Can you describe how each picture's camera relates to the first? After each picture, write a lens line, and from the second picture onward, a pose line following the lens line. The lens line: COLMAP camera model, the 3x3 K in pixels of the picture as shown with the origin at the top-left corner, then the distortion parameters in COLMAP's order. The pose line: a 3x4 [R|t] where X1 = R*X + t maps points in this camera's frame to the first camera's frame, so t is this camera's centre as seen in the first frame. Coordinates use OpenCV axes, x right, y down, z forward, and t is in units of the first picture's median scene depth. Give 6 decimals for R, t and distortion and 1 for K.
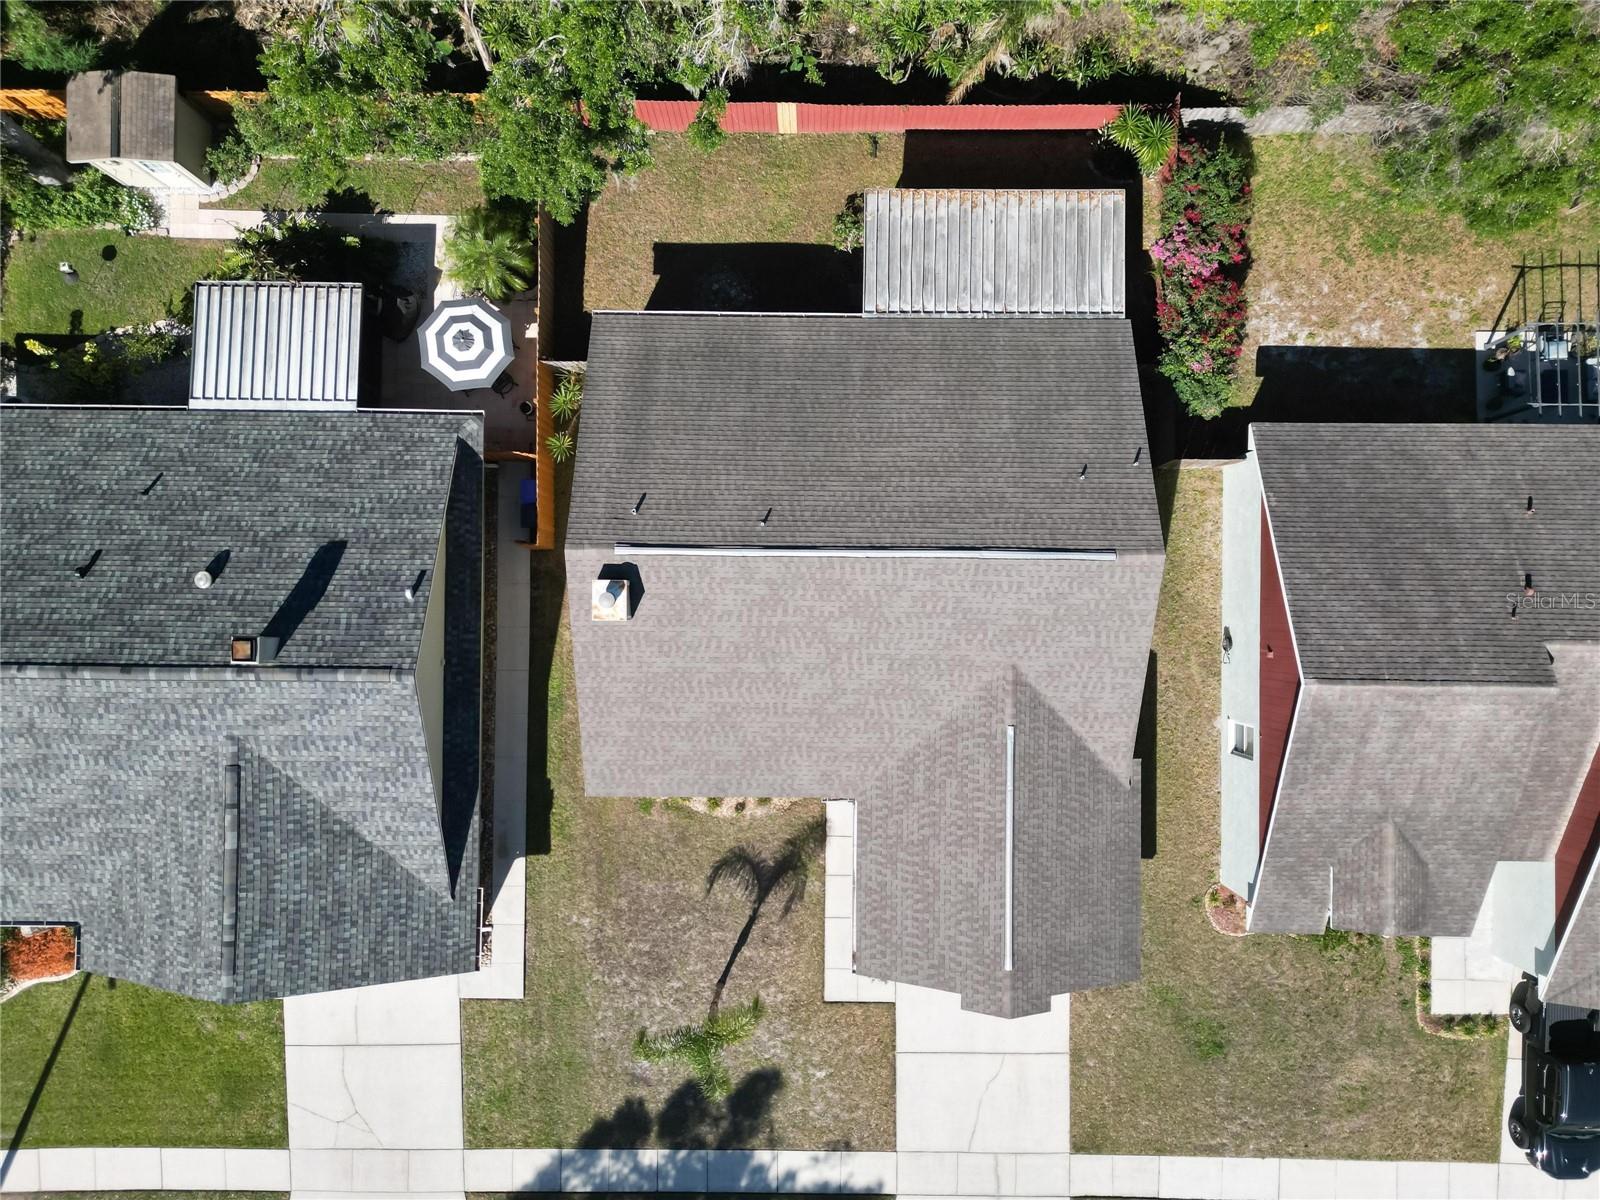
lens RADIAL K [[1115.7, 0, 805.3], [0, 1115.7, 603.6], [0, 0, 1]] dist [0.083439, -0.077496]
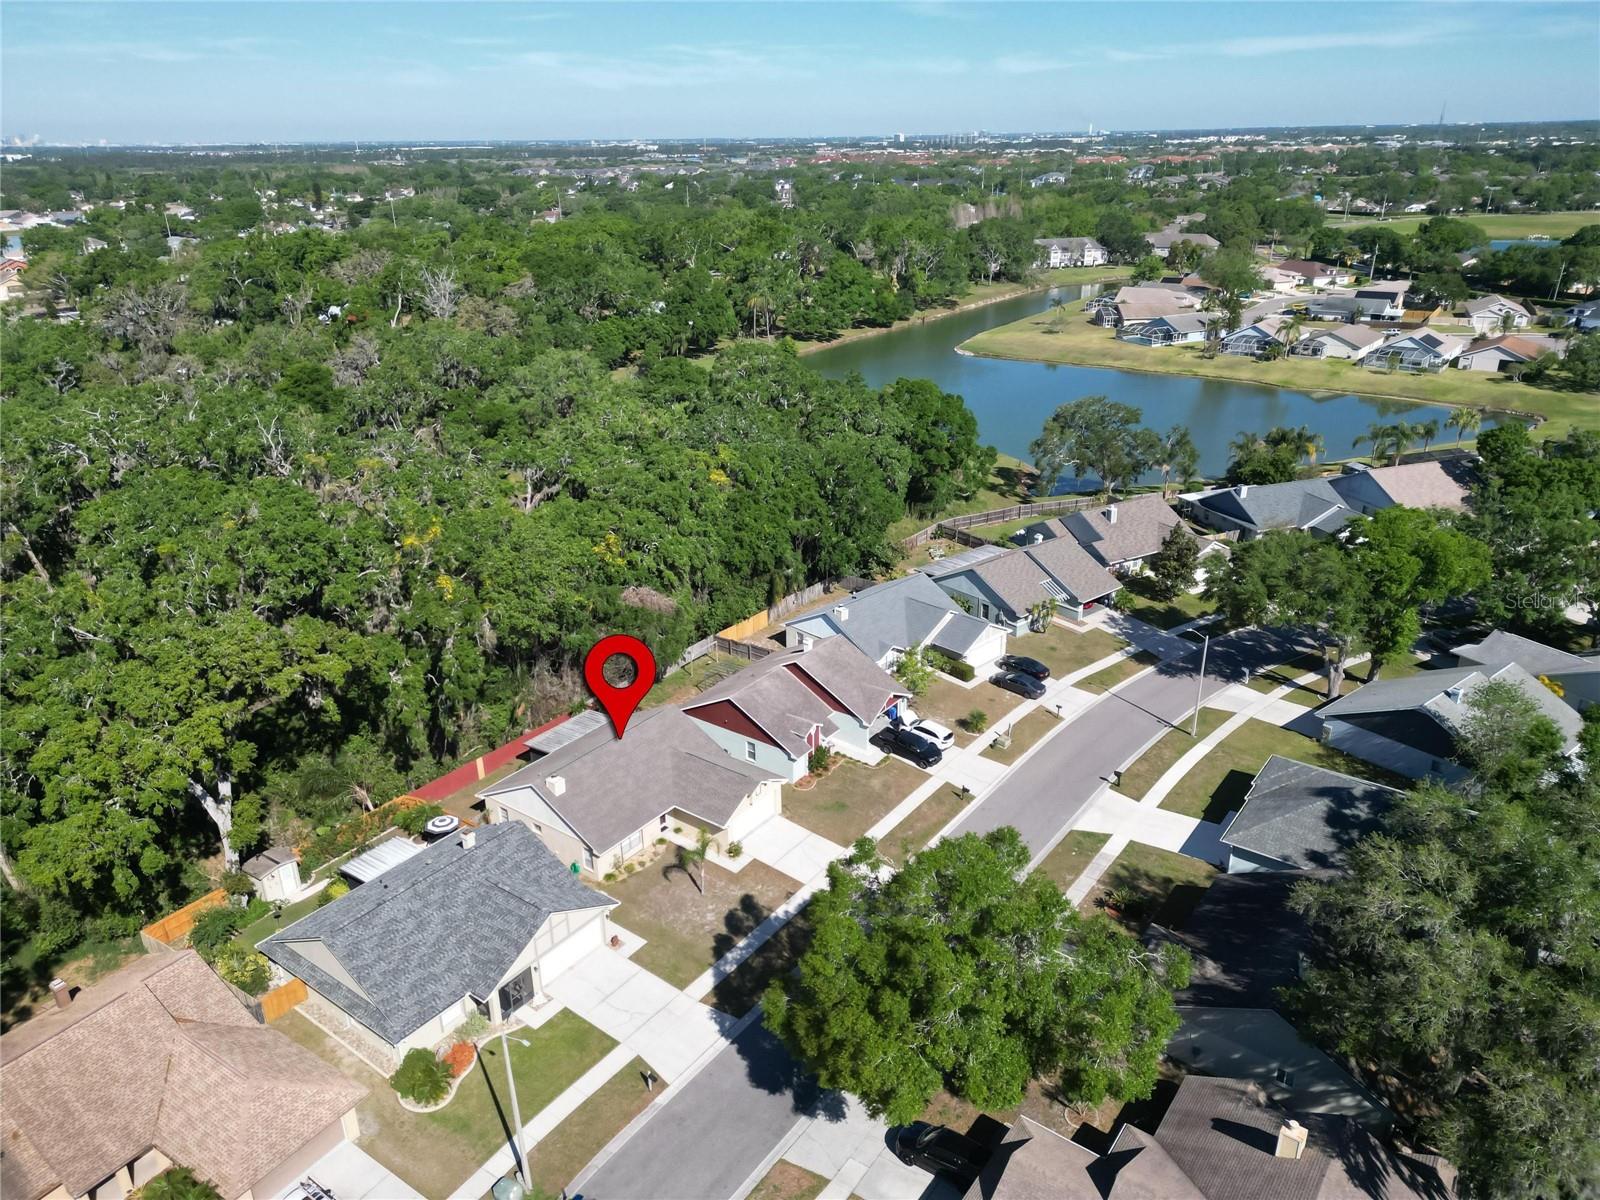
lens RADIAL K [[1115.7, 0, 805.3], [0, 1115.7, 603.6], [0, 0, 1]] dist [0.083439, -0.077496]
pose [[0.581890, -0.314796, 0.749872, -1.635526], [0.813262, 0.221742, -0.537992, 1.774995], [0.003080, 0.922894, 0.385041, -0.477043]]
